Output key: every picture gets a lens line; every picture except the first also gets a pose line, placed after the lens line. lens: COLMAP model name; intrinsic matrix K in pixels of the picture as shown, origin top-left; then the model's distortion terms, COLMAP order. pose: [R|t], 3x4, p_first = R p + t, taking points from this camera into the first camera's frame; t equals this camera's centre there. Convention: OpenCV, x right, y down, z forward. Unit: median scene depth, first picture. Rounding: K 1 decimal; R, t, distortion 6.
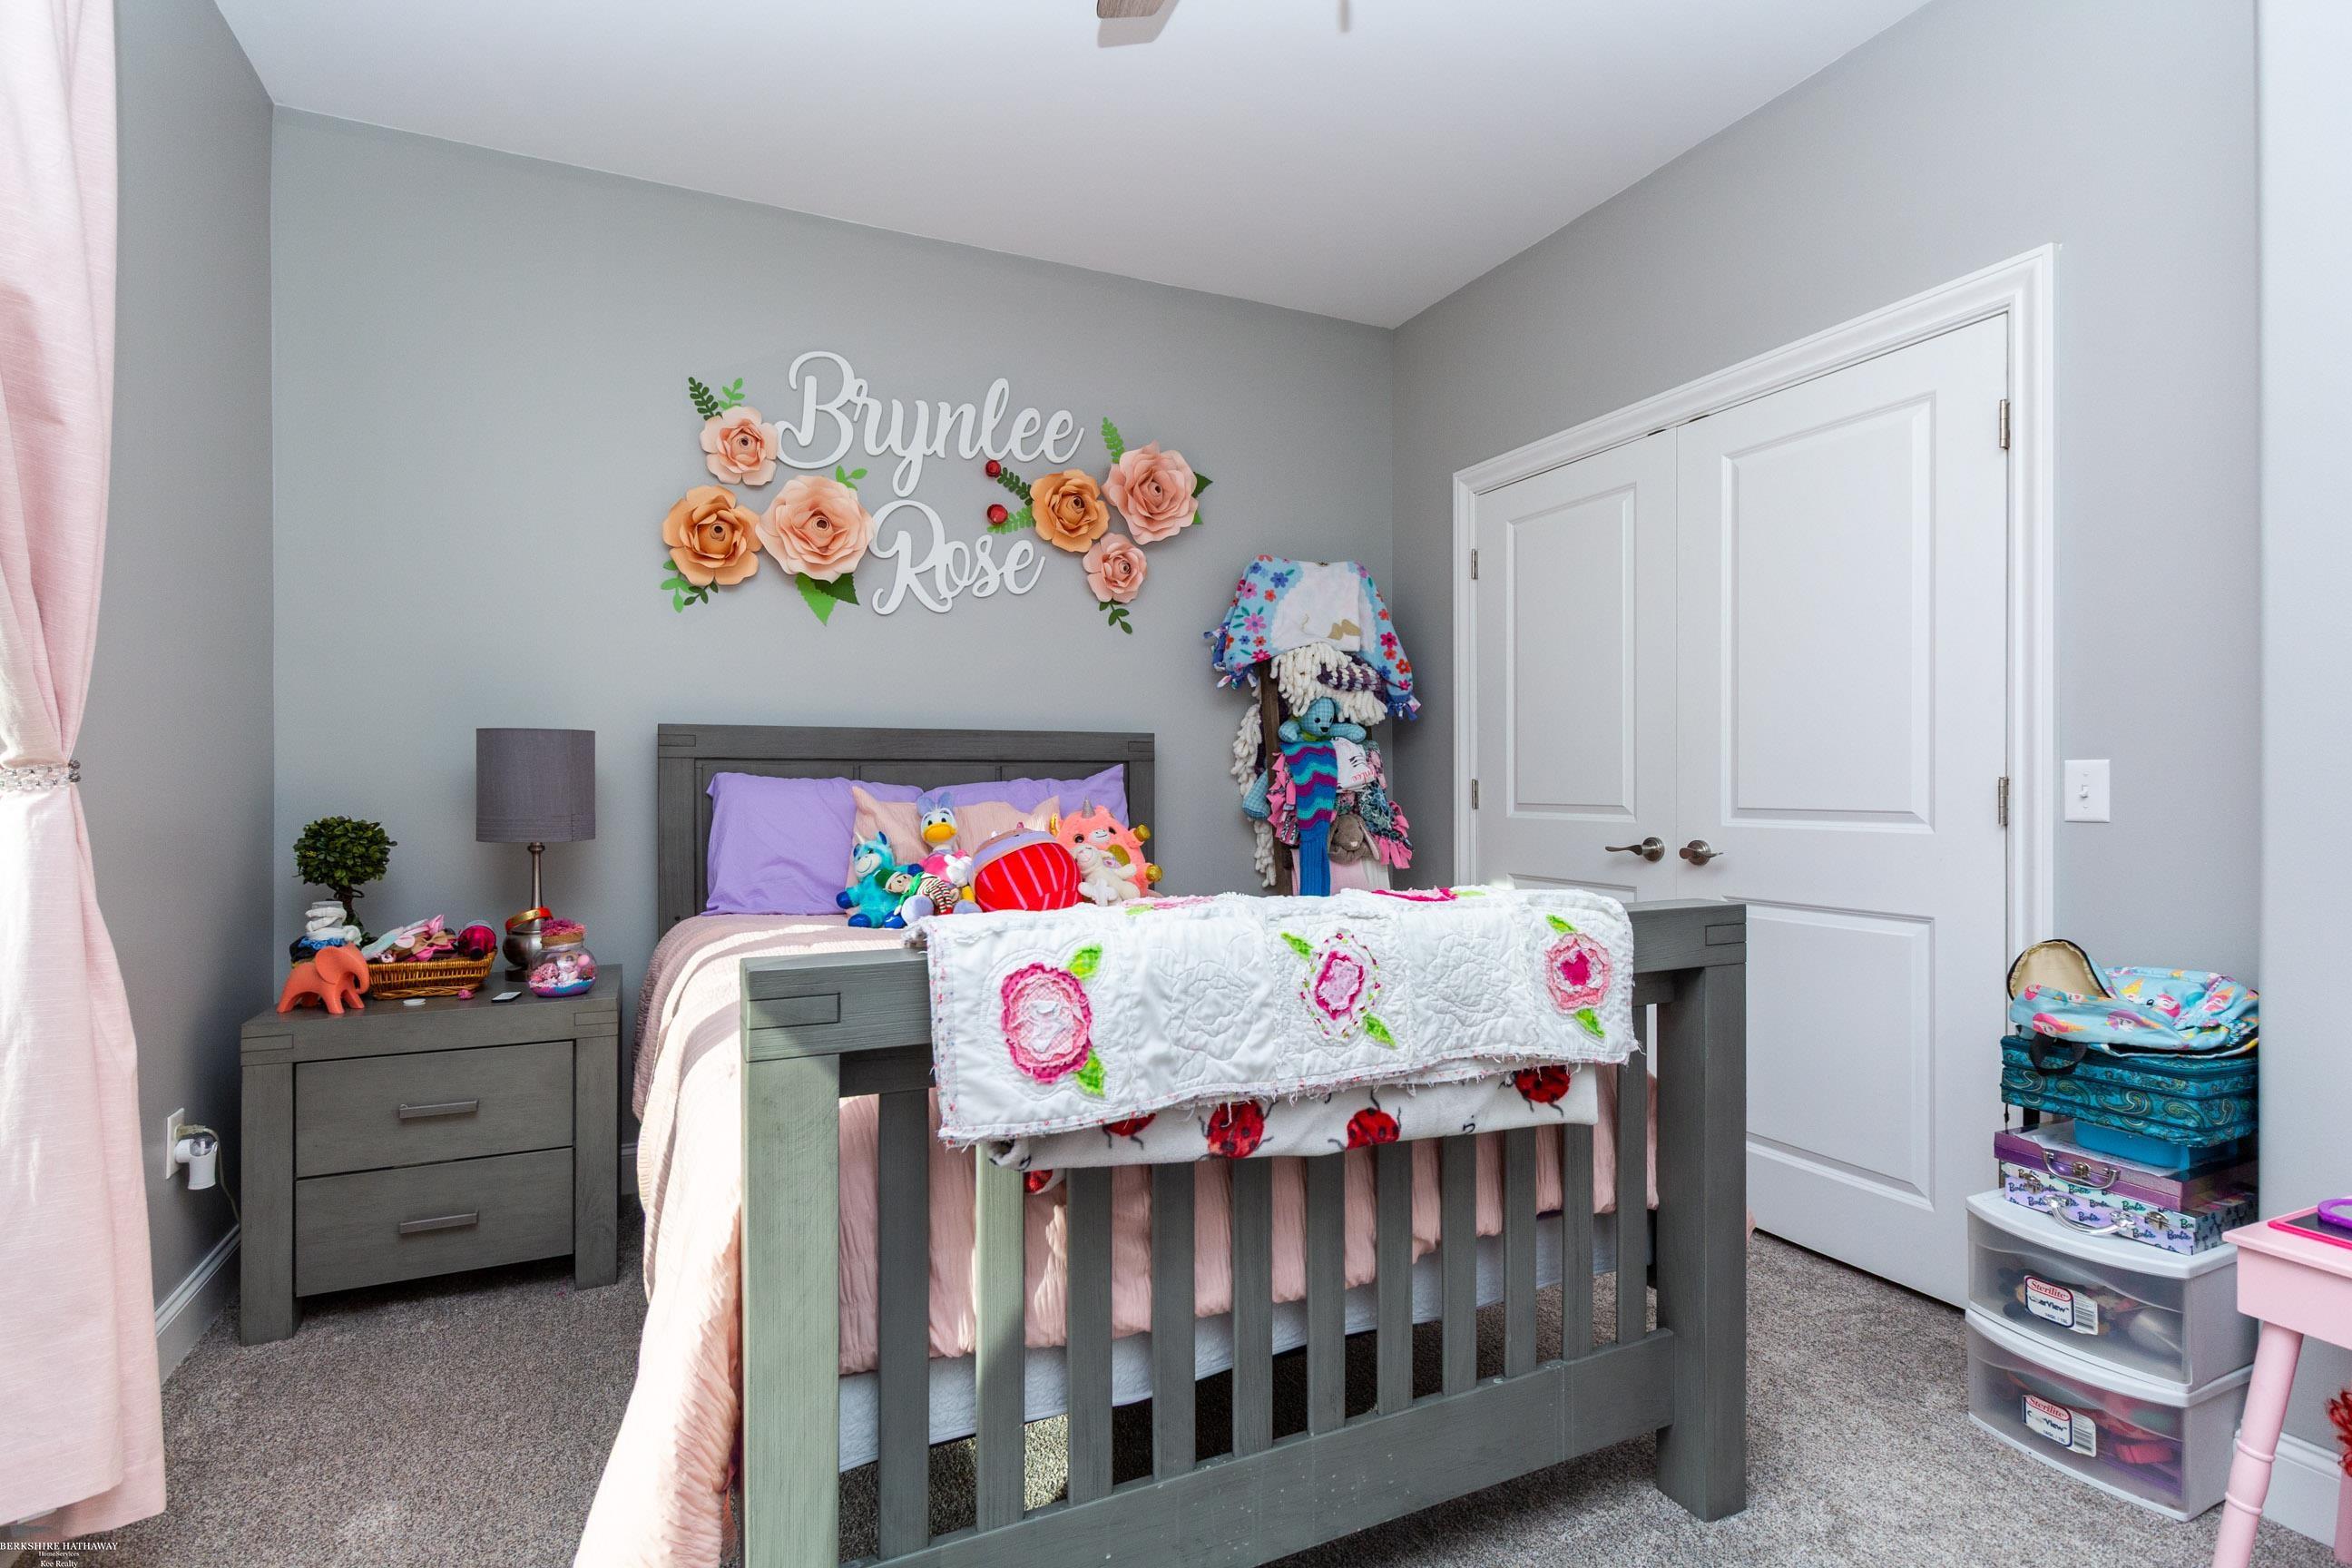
lens RADIAL K [[1100.6, 0, 1169.7], [0, 1100.6, 786.9], [0, 0, 1]] dist [0.001318, 0.000493]
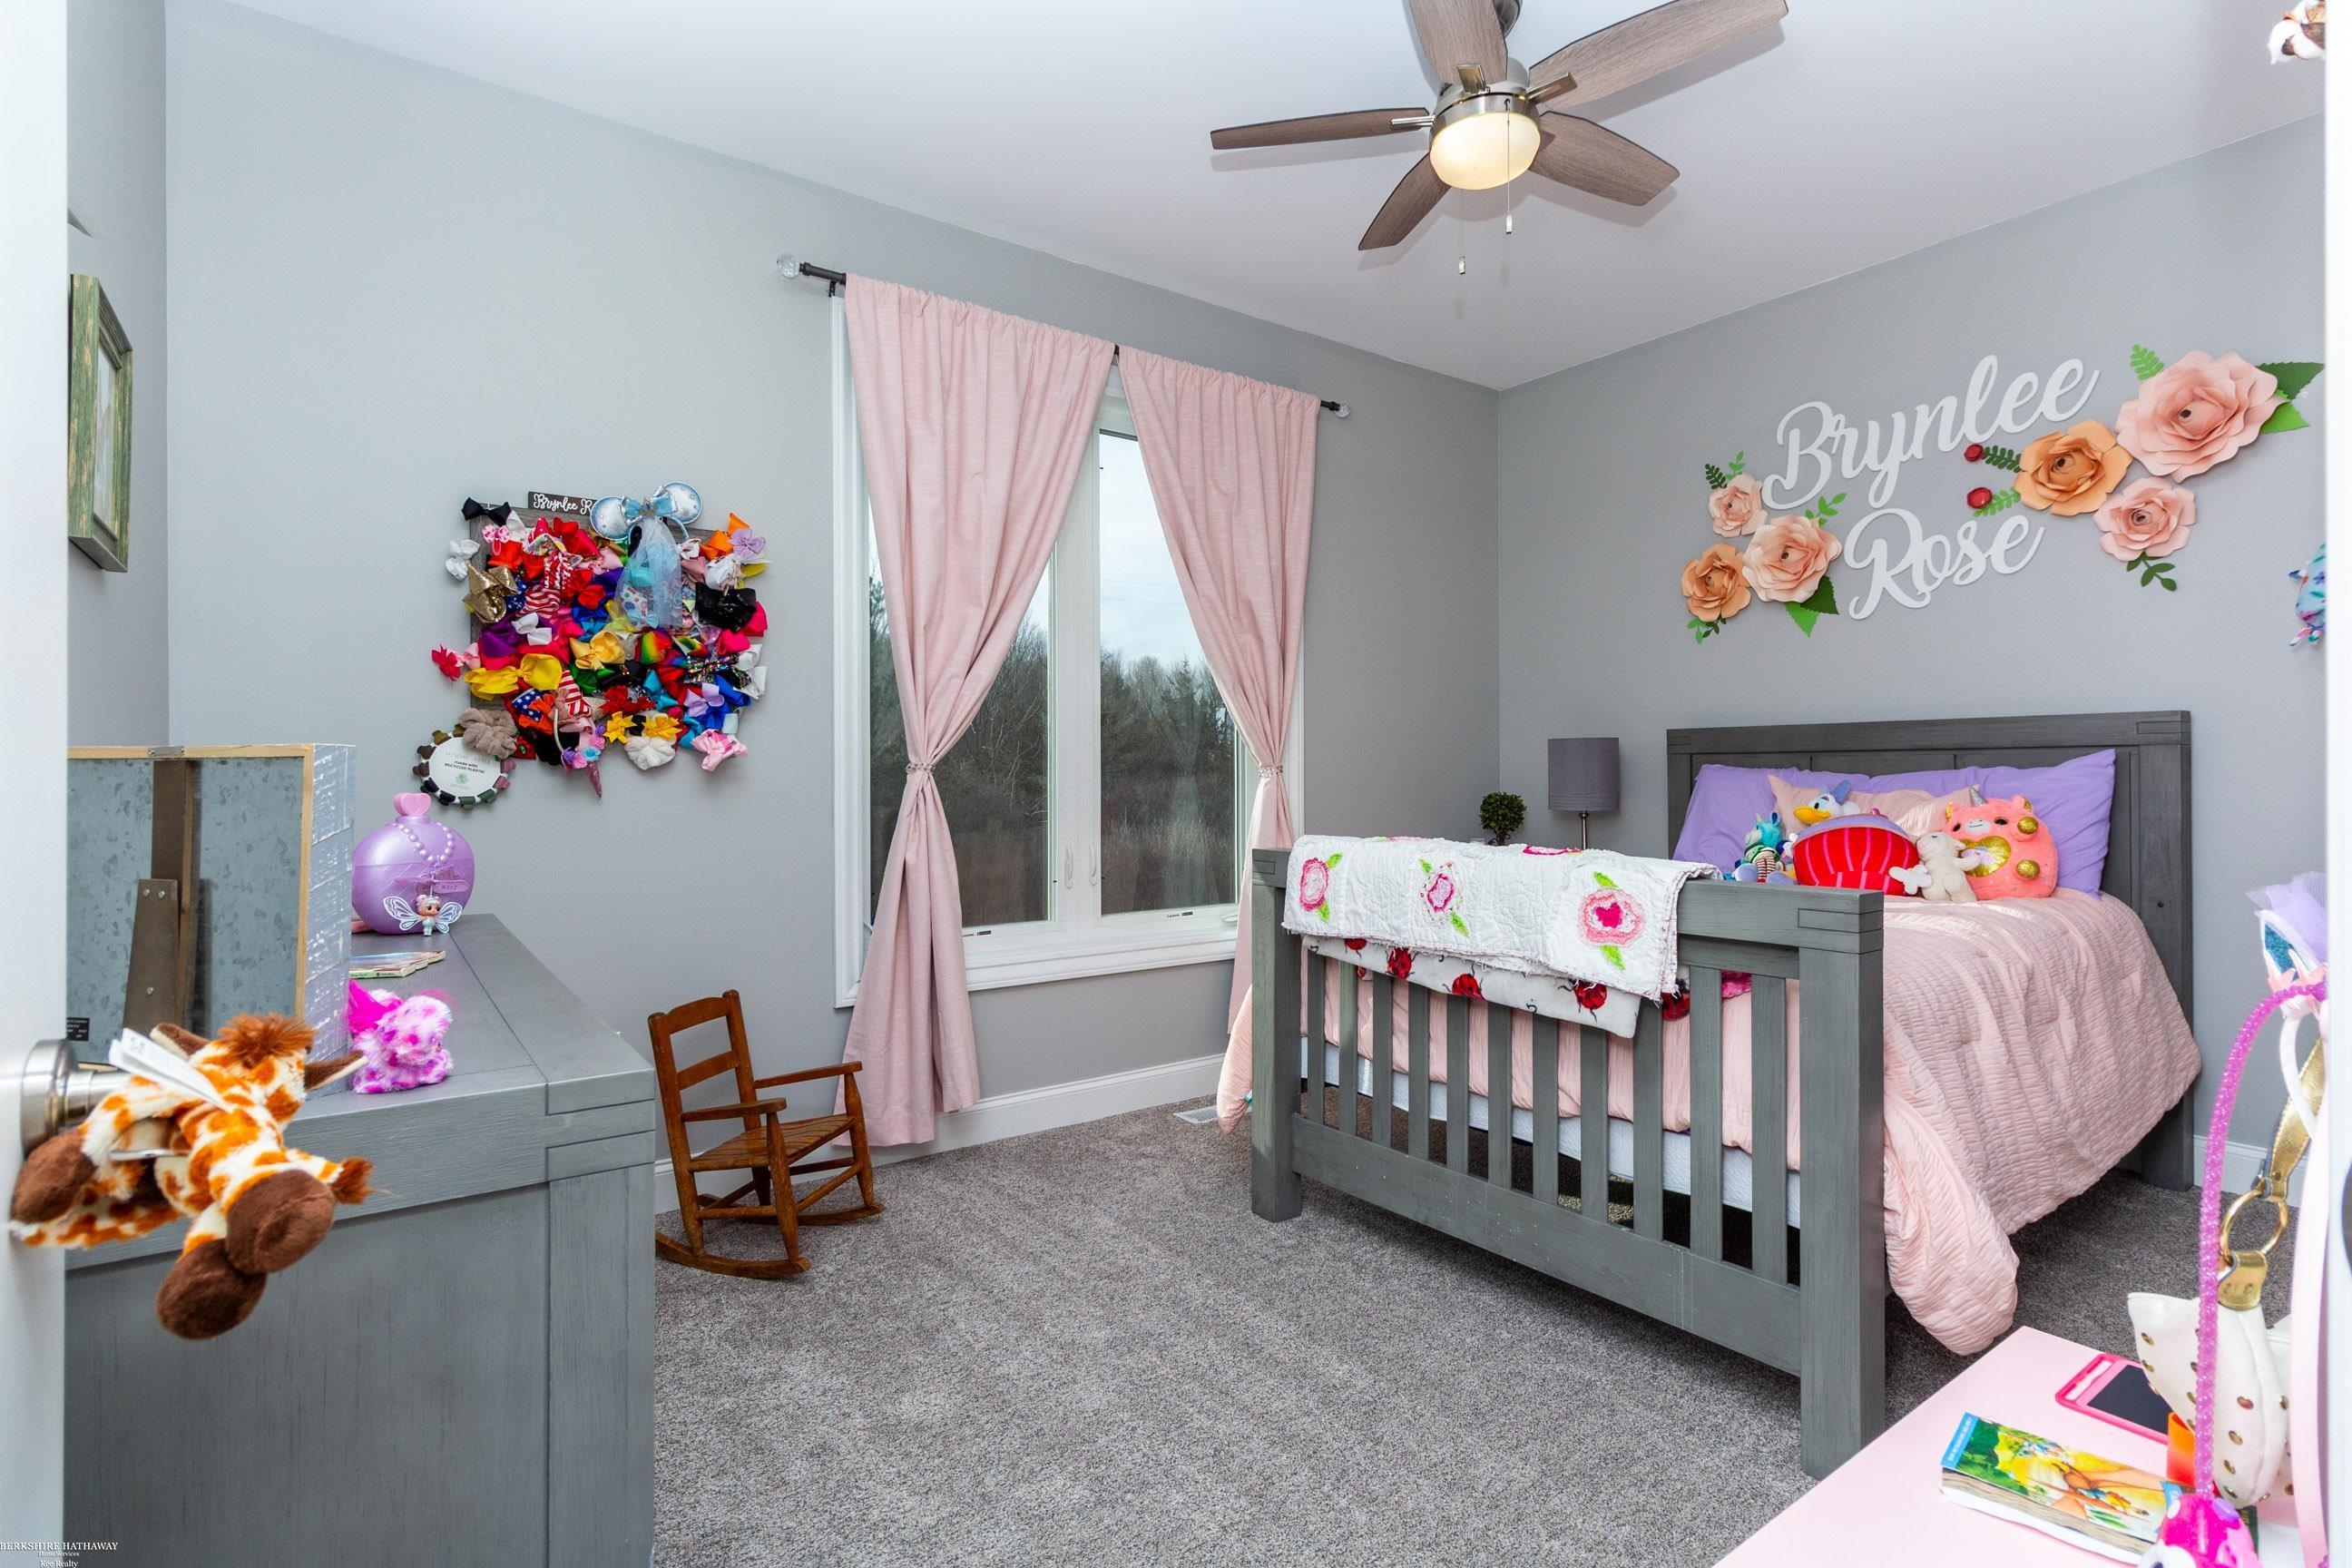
lens RADIAL K [[1100.6, 0, 1171.5], [0, 1100.6, 774.9], [0, 0, 1]] dist [0.001318, 0.000493]
pose [[0.209639, 0.000494, -0.977779, 0.721135], [0.001446, 0.999999, 0.000815, -0.002093], [0.977778, -0.001584, 0.209638, 0.096237]]
